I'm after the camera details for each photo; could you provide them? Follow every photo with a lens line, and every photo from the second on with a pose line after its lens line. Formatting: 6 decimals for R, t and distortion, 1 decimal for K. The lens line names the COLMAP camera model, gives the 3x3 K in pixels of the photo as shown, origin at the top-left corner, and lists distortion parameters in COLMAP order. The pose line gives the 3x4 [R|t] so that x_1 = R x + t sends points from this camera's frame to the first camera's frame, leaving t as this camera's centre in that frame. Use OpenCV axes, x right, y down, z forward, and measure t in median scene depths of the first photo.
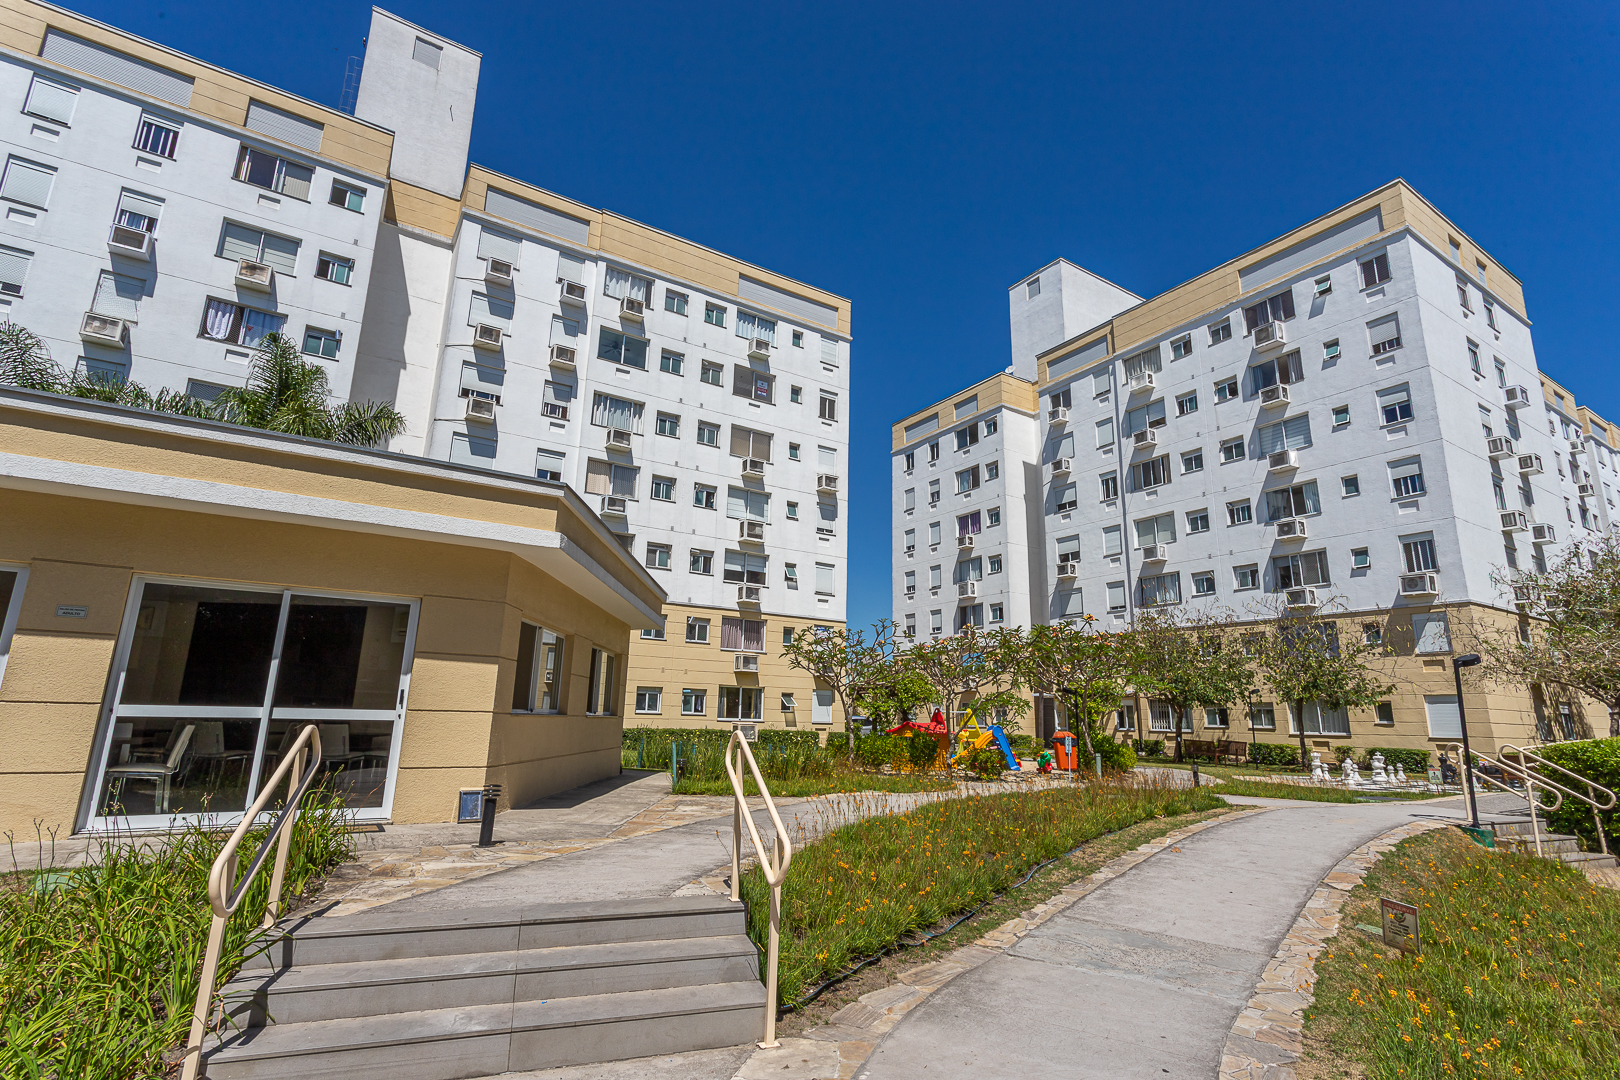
lens RADIAL K [[753.3, 0, 813.9], [0, 753.3, 544.5], [0, 0, 1]] dist [0.002727, -0.000276]
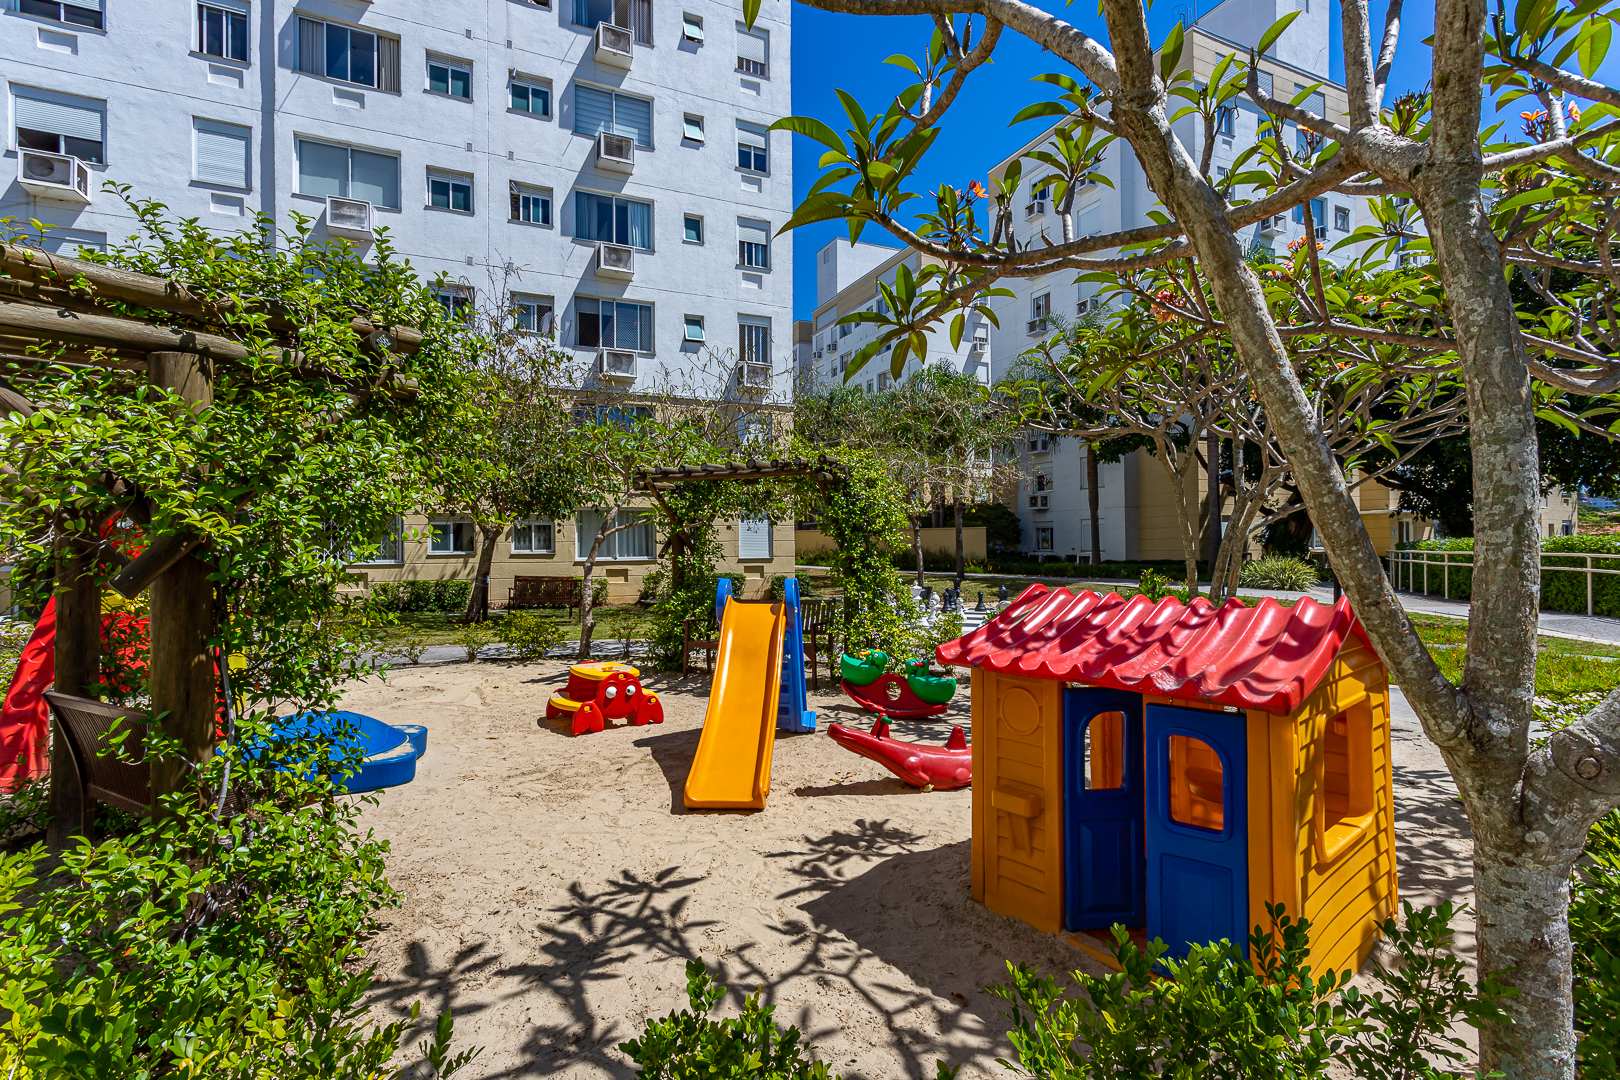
lens RADIAL K [[753.3, 0, 809.9], [0, 753.3, 537.5], [0, 0, 1]] dist [0.002727, -0.000276]
pose [[0.127024, -0.016022, 0.991770, -0.007422], [-0.214481, 0.975771, 0.043234, 0.141858], [-0.968433, -0.218207, 0.120510, 0.652911]]
